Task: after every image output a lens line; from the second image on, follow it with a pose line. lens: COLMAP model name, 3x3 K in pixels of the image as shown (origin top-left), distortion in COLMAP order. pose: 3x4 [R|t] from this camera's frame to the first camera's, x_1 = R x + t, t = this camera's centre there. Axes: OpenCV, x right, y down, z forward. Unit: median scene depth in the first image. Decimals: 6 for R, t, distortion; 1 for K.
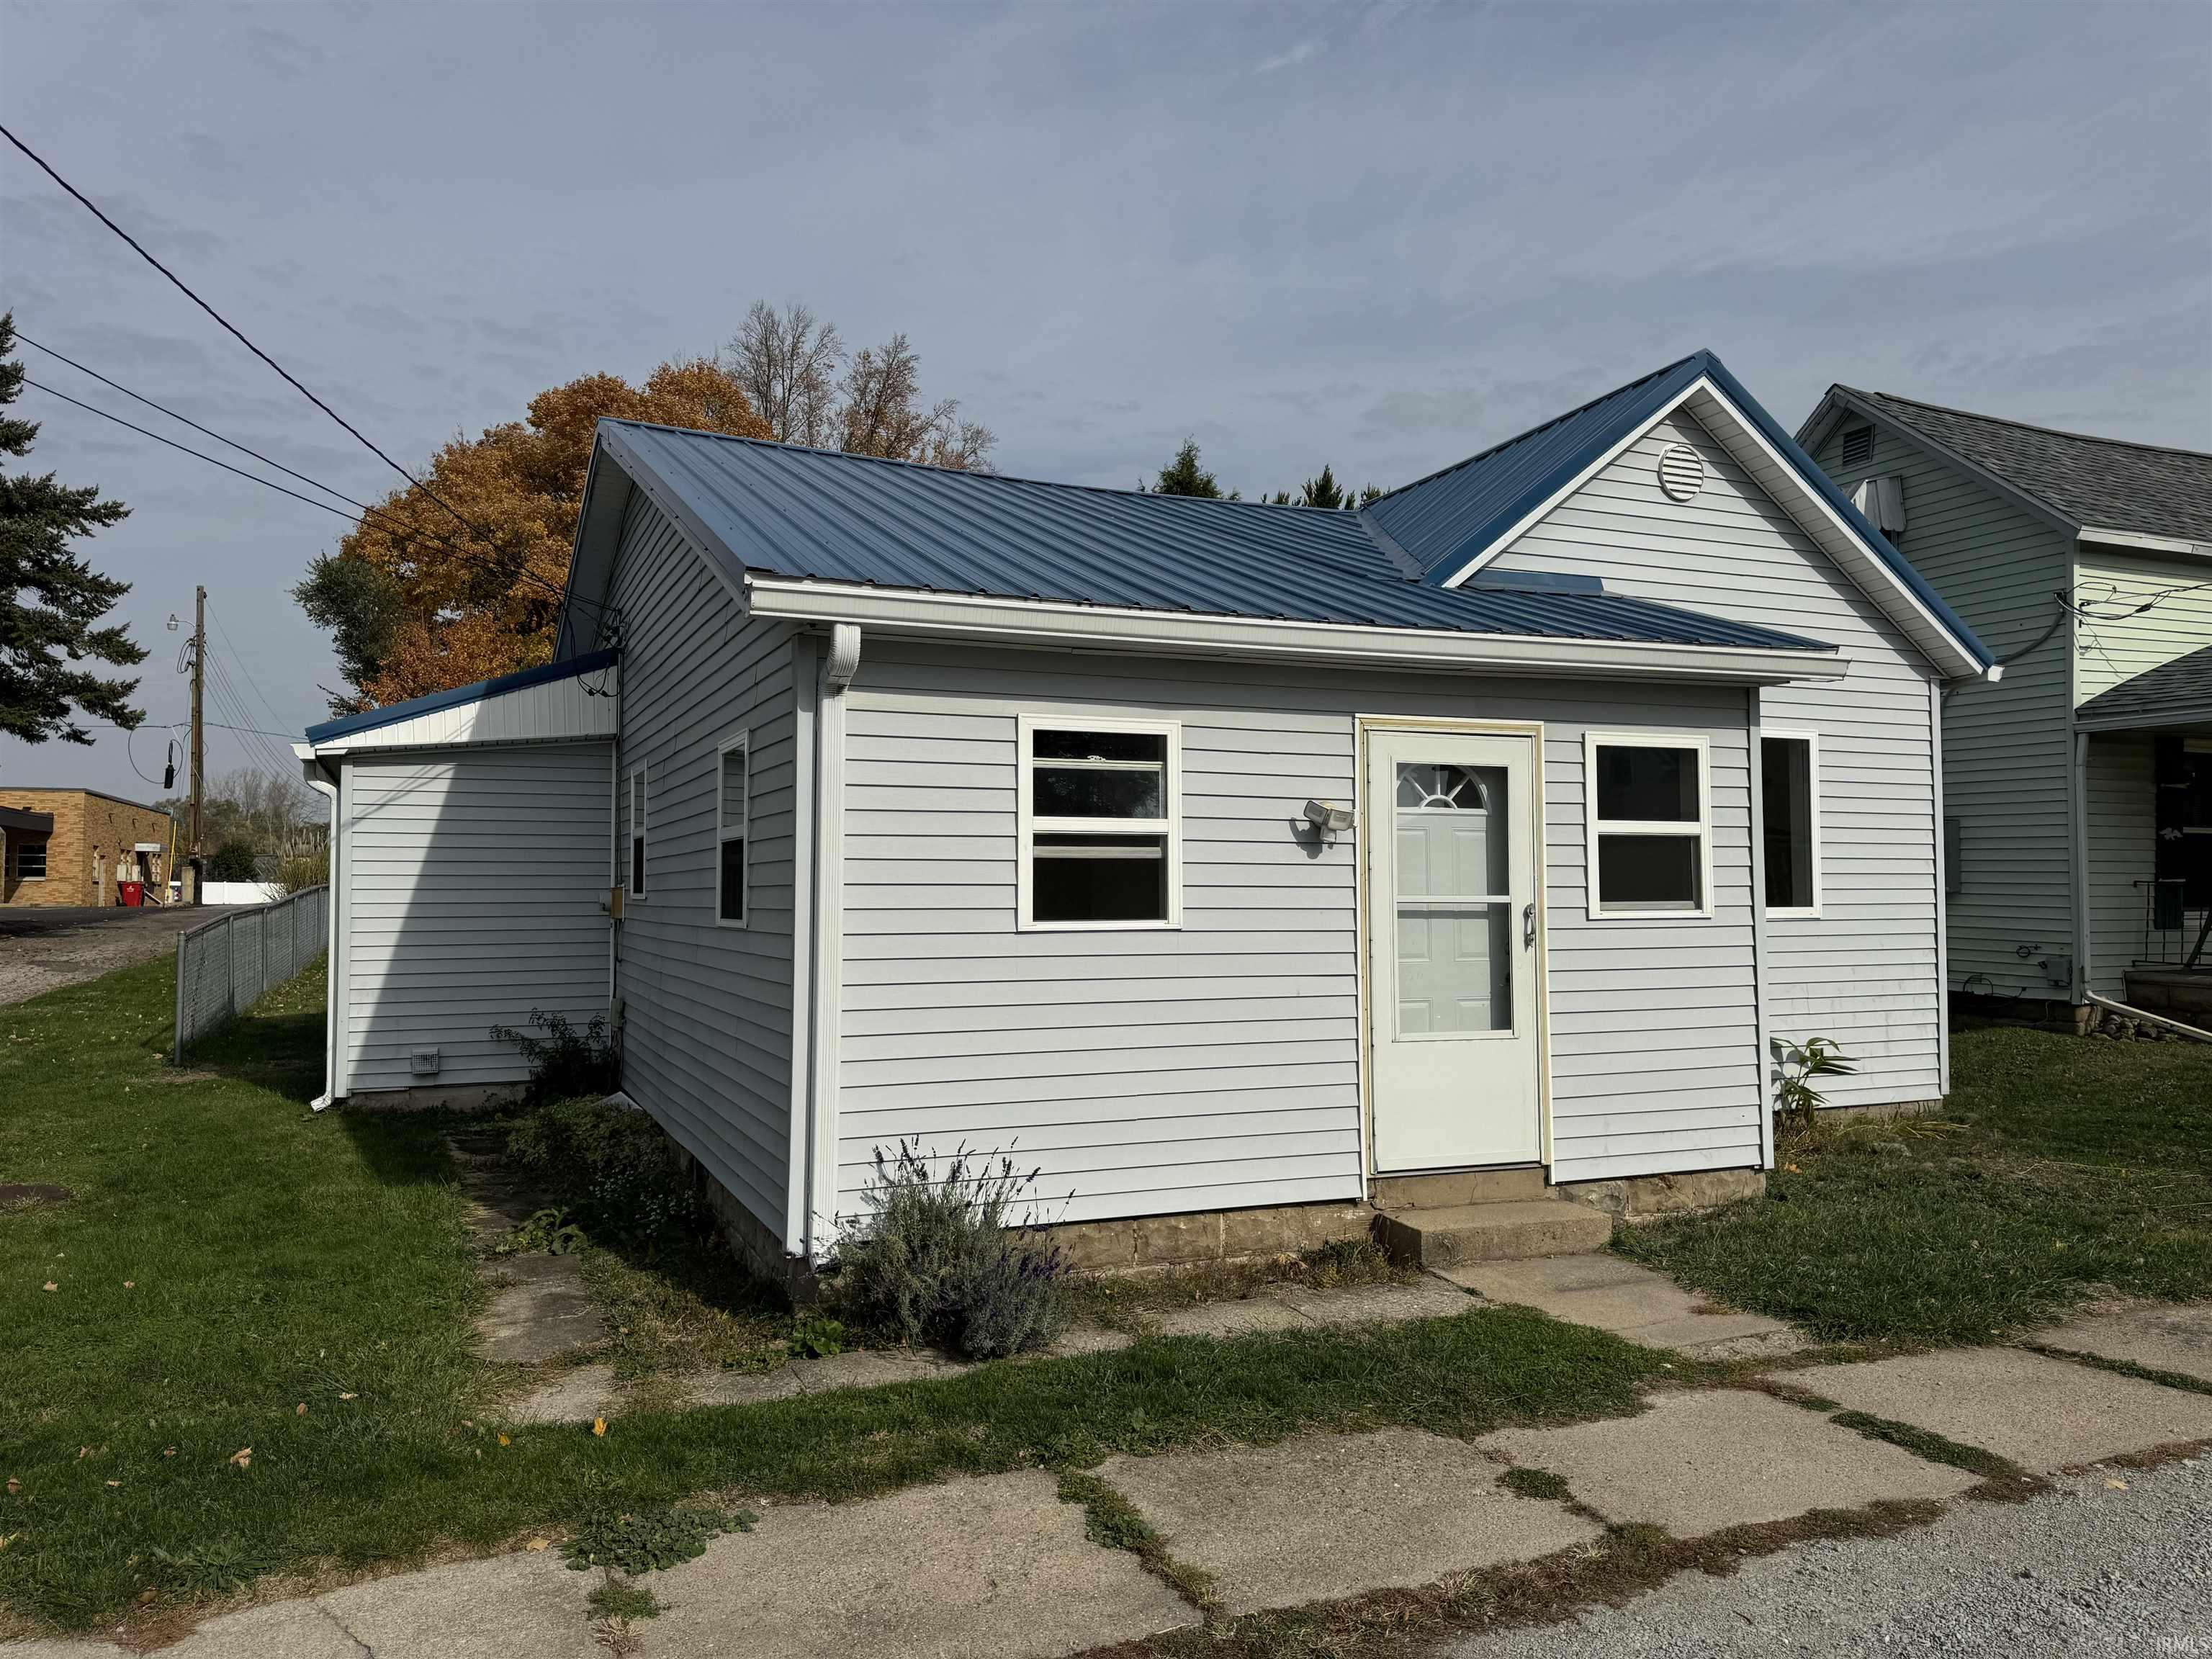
lens RADIAL K [[1543.7, 0, 1095.3], [0, 1543.7, 822.7], [0, 0, 1]] dist [0.046187, -0.067497]
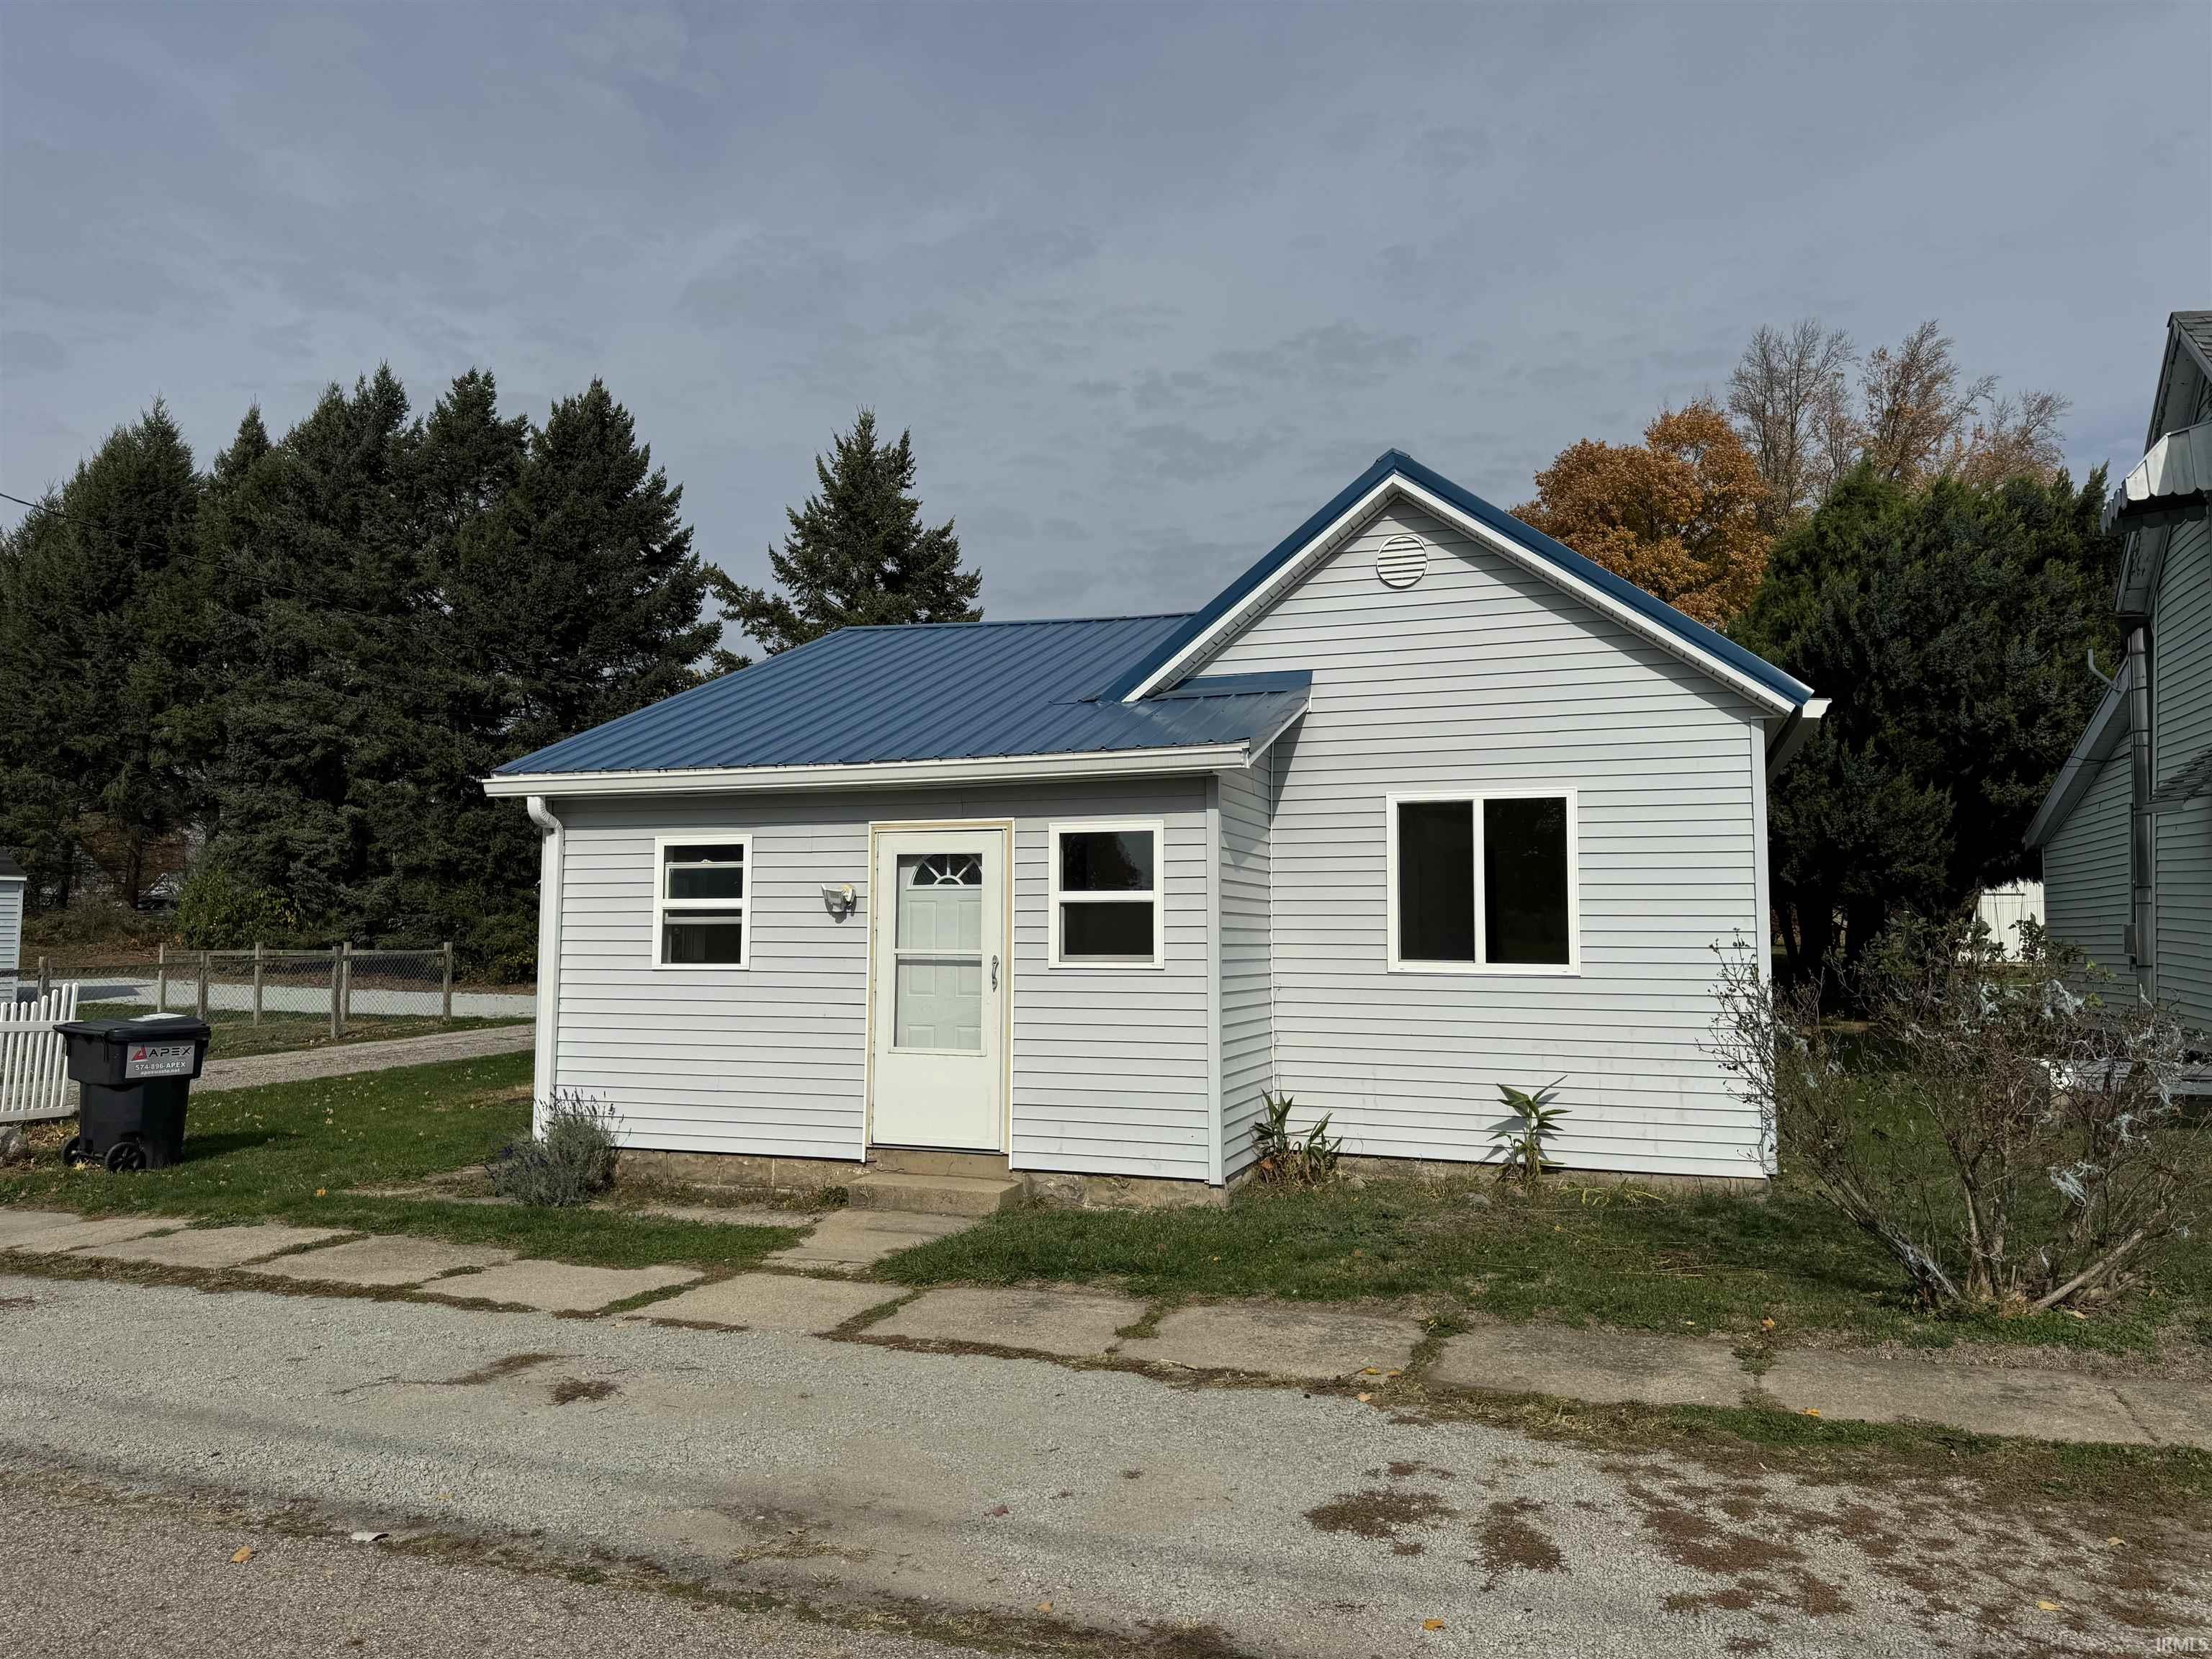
lens RADIAL K [[1543.7, 0, 1094.0], [0, 1543.7, 831.4], [0, 0, 1]] dist [0.046187, -0.067497]
pose [[0.744803, -0.041673, -0.665981, 1.283952], [0.026185, 0.999105, -0.033234, -0.008405], [0.666770, 0.007315, 0.745228, 0.071452]]
